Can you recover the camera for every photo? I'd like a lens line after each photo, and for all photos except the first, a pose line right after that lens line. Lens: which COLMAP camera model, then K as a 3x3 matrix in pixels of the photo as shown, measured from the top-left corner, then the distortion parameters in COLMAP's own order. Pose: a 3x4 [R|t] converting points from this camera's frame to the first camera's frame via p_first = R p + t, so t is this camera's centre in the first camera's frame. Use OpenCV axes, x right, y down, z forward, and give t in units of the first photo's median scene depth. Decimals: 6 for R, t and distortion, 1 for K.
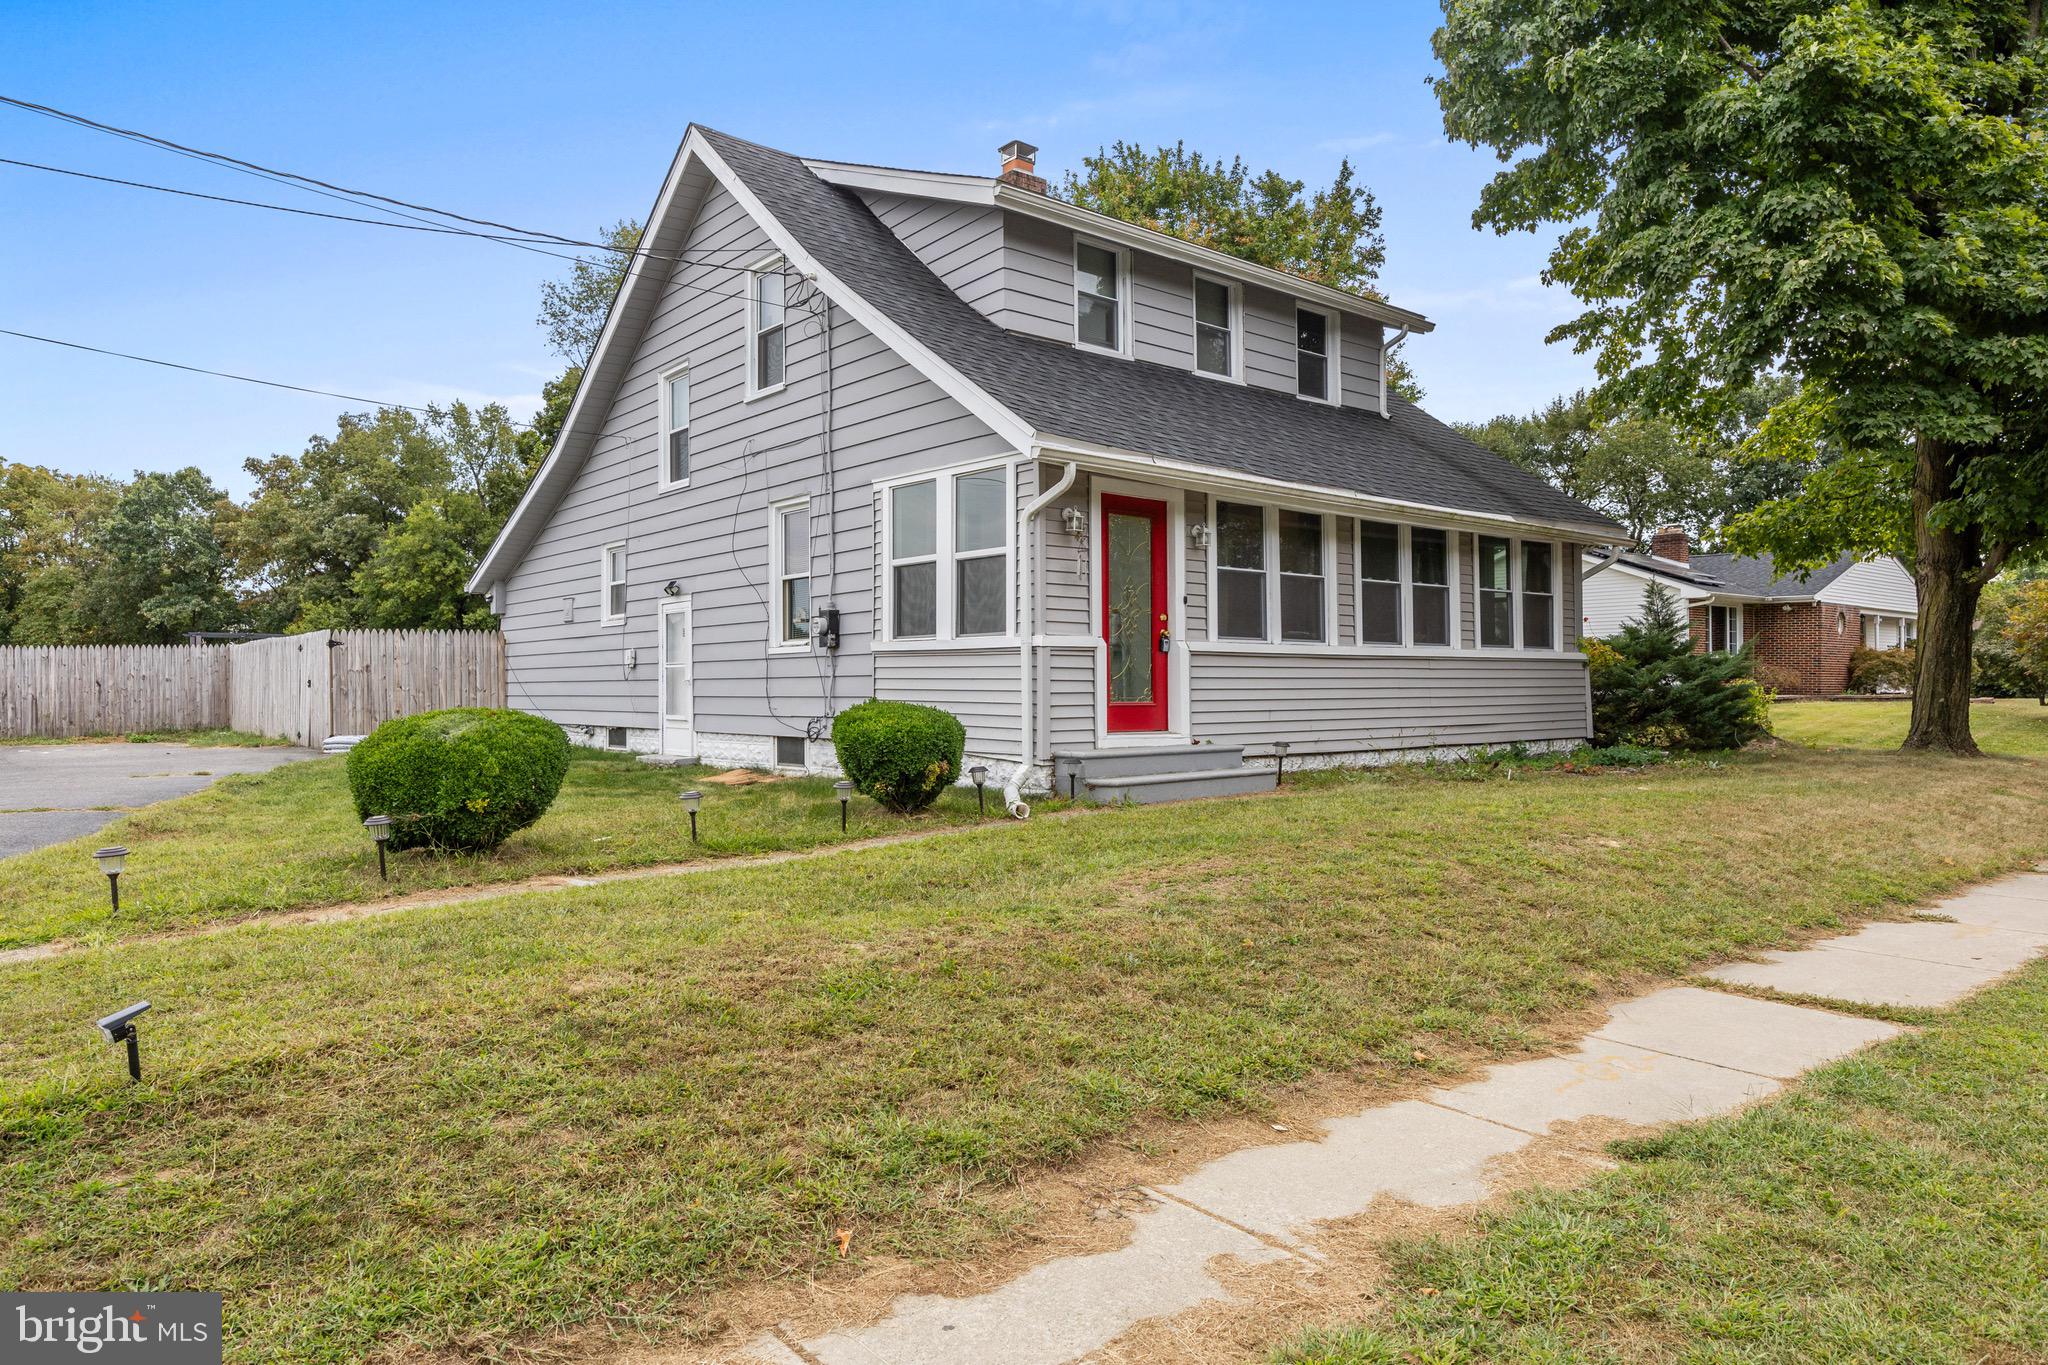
lens RADIAL K [[1297.9, 0, 1020.3], [0, 1297.9, 667.0], [0, 0, 1]] dist [-0.009148, -0.000601]
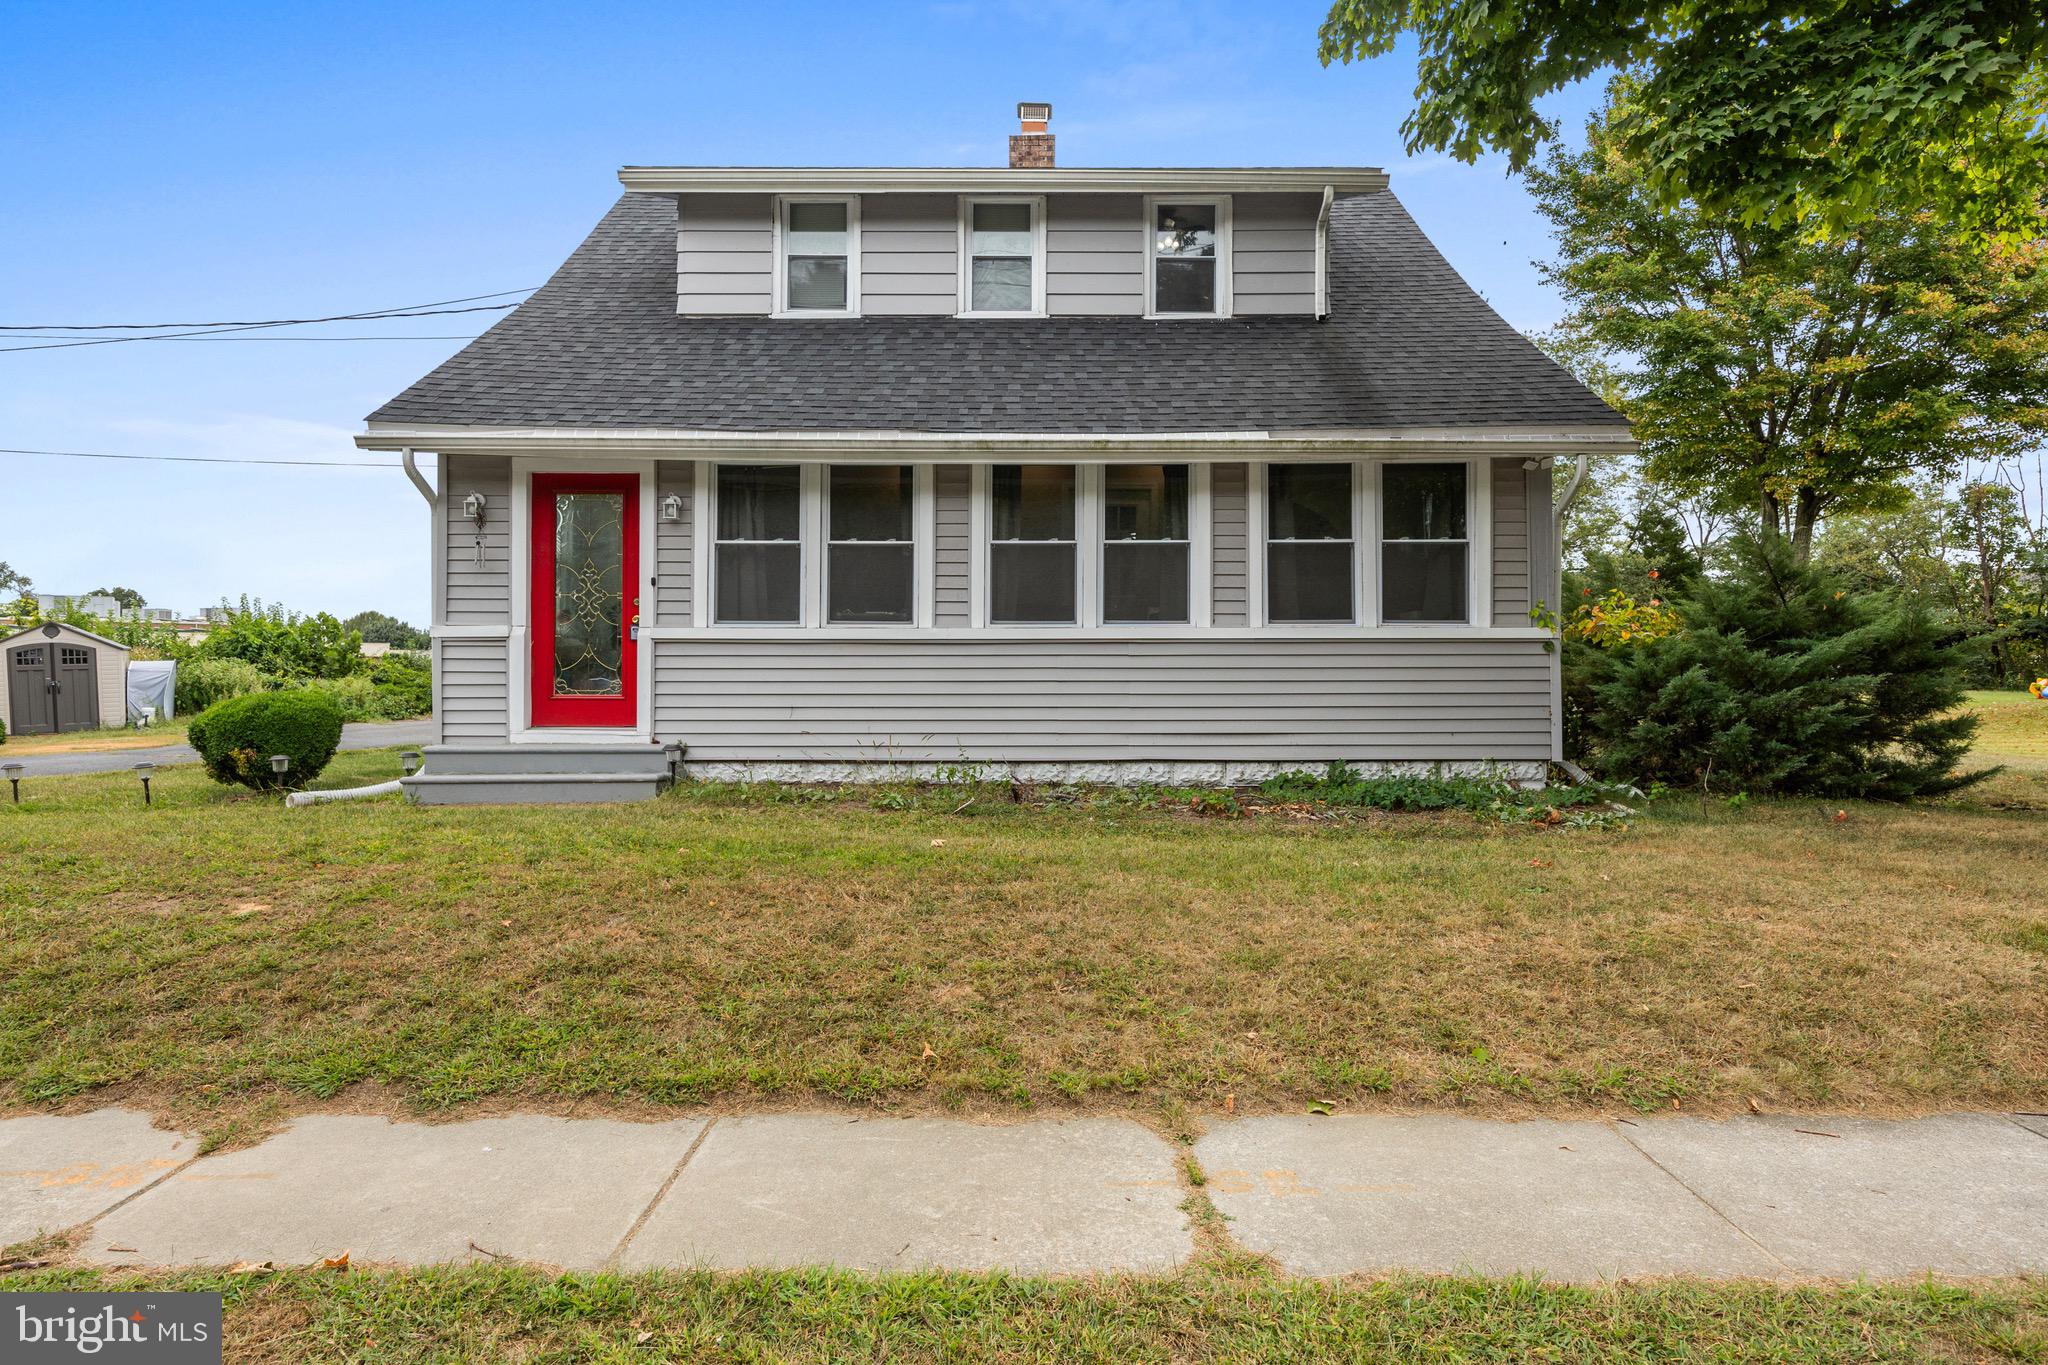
lens RADIAL K [[1019.7, 0, 1024.1], [0, 1019.7, 701.3], [0, 0, 1]] dist [-0.001620, -0.000454]
pose [[0.765423, 0.020789, -0.643191, 0.560823], [0.006837, 0.999159, 0.040431, 0.003042], [0.643491, -0.035345, 0.764637, 0.450955]]
